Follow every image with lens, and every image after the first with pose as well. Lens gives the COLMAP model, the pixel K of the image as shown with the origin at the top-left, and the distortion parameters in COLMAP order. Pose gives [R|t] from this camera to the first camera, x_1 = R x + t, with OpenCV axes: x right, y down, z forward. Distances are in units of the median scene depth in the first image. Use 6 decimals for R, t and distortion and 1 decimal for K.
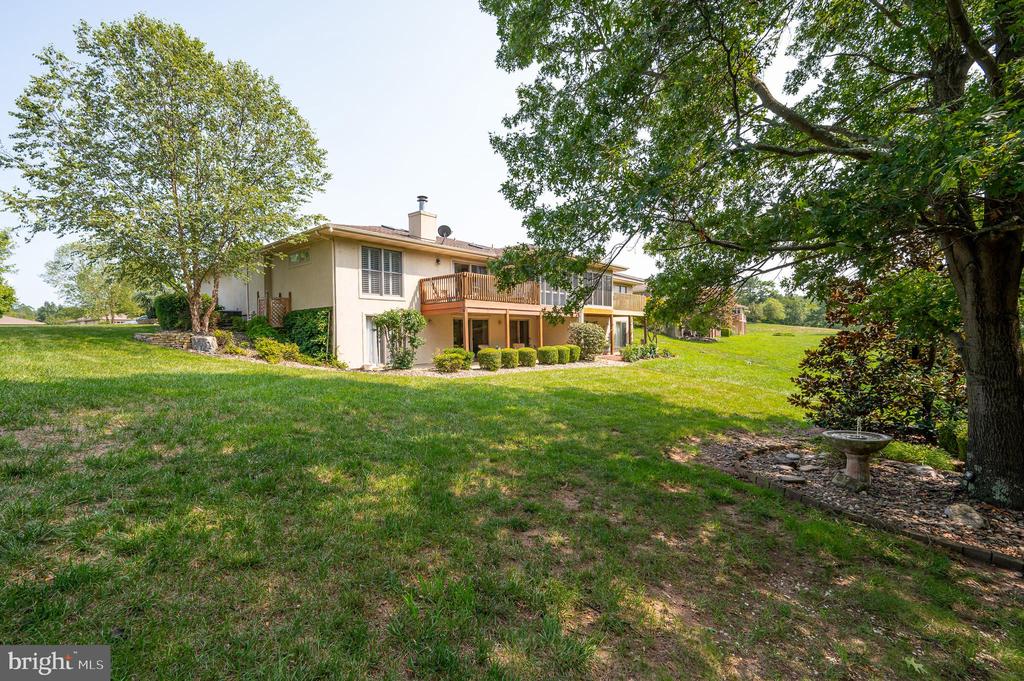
lens RADIAL K [[450.3, 0, 512.5], [0, 450.3, 345.2], [0, 0, 1]] dist [0.002289, 0.000389]
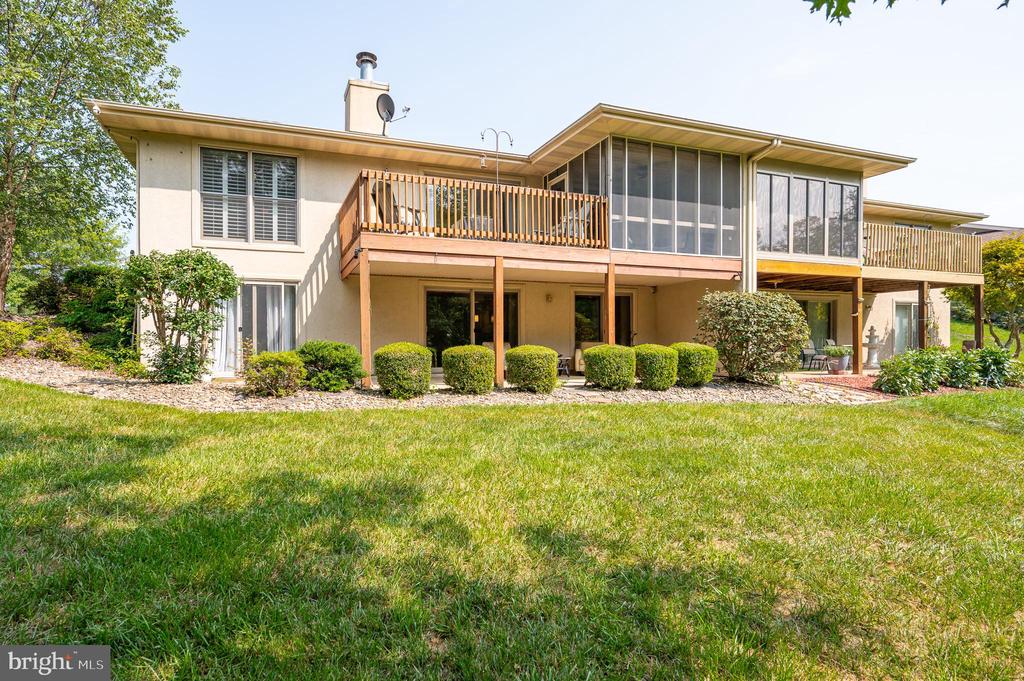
lens RADIAL K [[450.3, 0, 512.5], [0, 450.3, 345.2], [0, 0, 1]] dist [0.002289, 0.000389]
pose [[0.844778, 0.015736, -0.534885, 0.204756], [-0.023982, 0.999677, -0.008467, 0.007954], [0.534579, 0.019980, 0.844882, 0.558842]]
